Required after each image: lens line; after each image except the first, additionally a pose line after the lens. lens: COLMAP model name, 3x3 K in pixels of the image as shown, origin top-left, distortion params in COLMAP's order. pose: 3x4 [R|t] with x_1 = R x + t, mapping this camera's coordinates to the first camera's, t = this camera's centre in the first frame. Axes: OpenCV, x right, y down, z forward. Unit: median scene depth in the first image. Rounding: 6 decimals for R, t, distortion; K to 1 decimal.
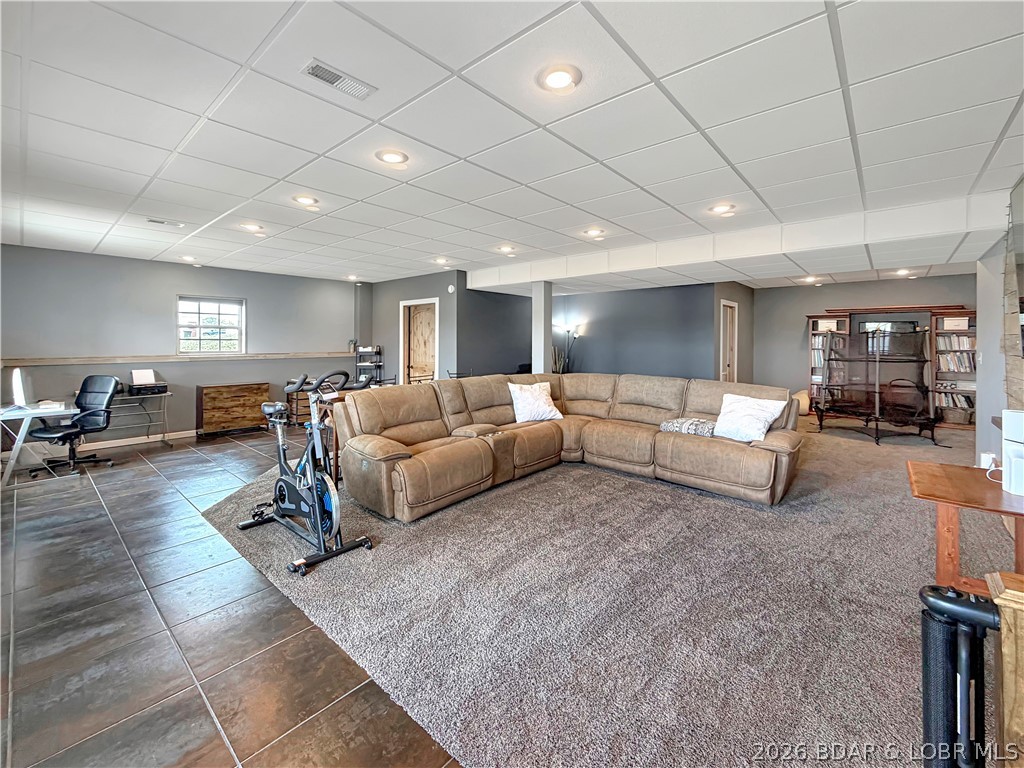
lens RADIAL K [[431.3, 0, 496.0], [0, 431.3, 337.1], [0, 0, 1]] dist [0.015572, 0.000128]
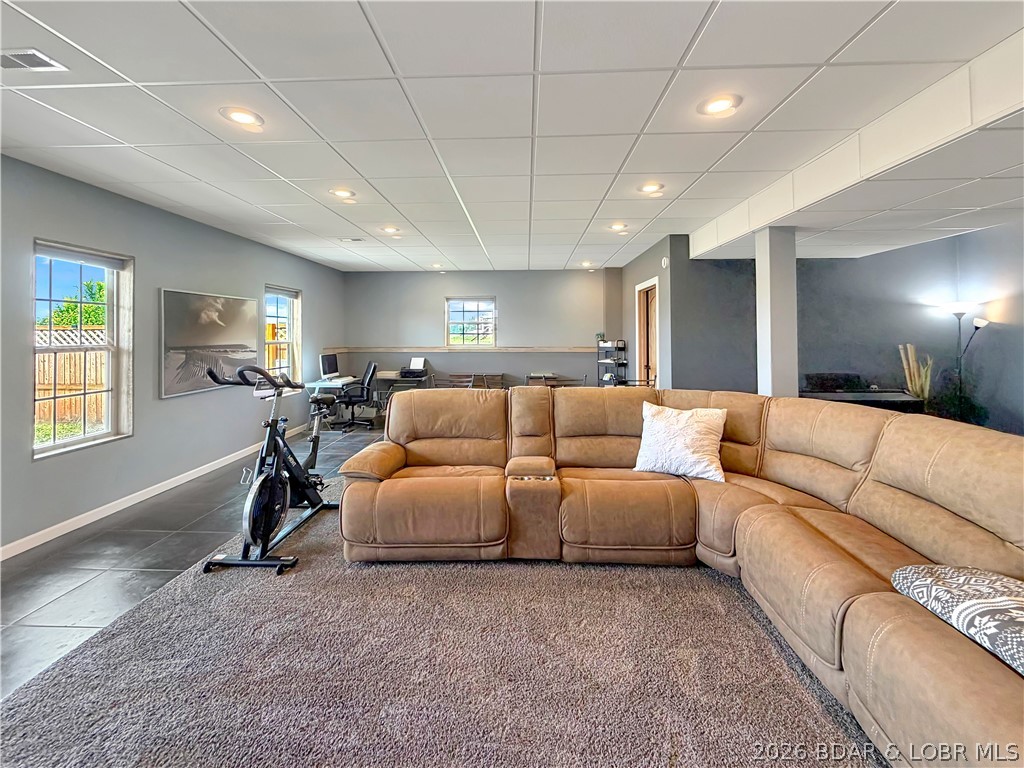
lens RADIAL K [[432.8, 0, 506.8], [0, 432.8, 328.5], [0, 0, 1]] dist [-0.000241, -0.000314]
pose [[0.639919, -0.014285, -0.768309, 0.373566], [0.008475, 0.999898, -0.011533, 0.007046], [0.768395, 0.000869, 0.639975, 0.444980]]
